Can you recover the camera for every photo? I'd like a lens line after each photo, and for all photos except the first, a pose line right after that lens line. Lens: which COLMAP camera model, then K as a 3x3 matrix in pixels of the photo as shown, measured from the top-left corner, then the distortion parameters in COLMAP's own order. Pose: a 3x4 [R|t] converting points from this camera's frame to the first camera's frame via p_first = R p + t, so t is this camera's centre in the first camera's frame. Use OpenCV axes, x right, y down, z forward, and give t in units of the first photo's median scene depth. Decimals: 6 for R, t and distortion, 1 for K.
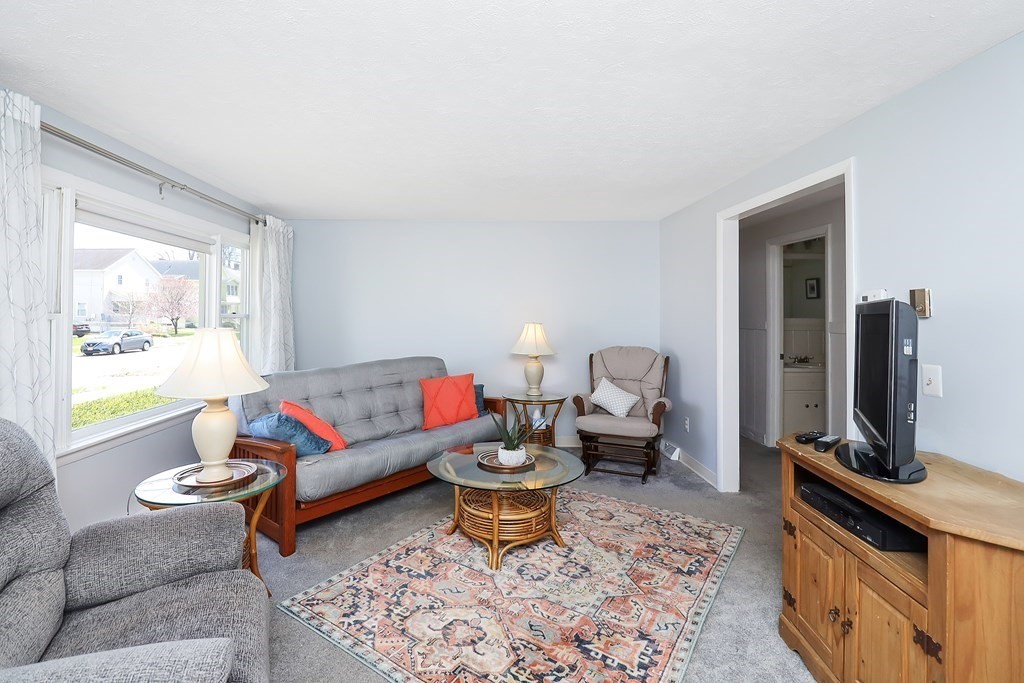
lens RADIAL K [[482.6, 0, 512.7], [0, 482.6, 304.0], [0, 0, 1]] dist [-0.002800, -0.000556]
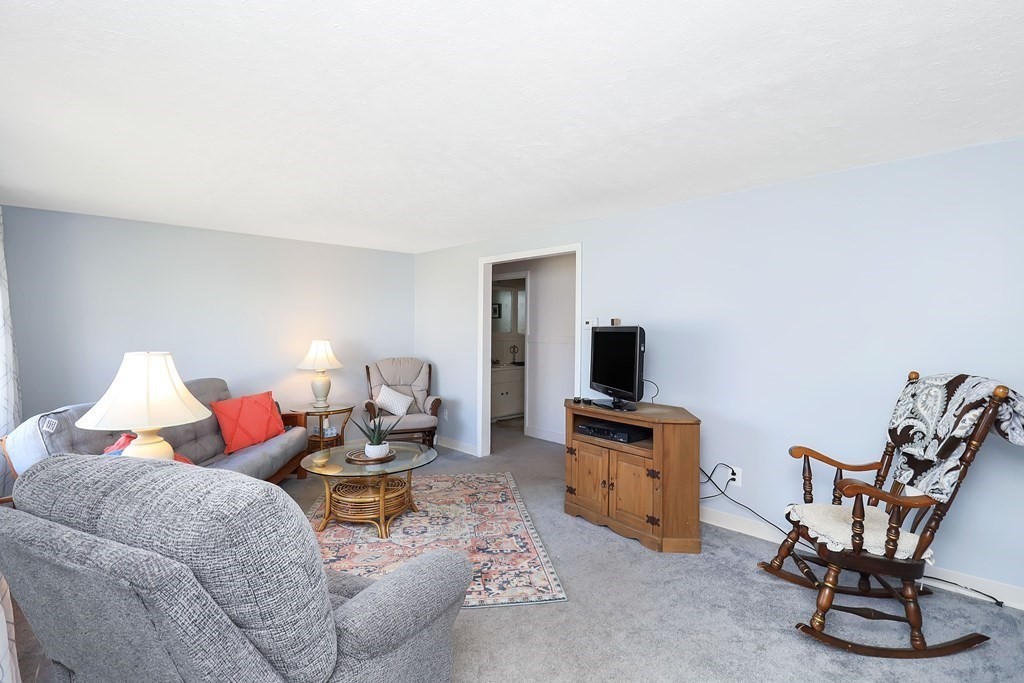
lens RADIAL K [[489.1, 0, 510.5], [0, 489.1, 324.6], [0, 0, 1]] dist [0.000749, -0.011682]
pose [[0.729868, 0.000082, 0.683588, -0.609966], [-0.010929, 0.999874, 0.011548, -0.018500], [-0.683500, -0.015900, 0.729777, -0.122871]]
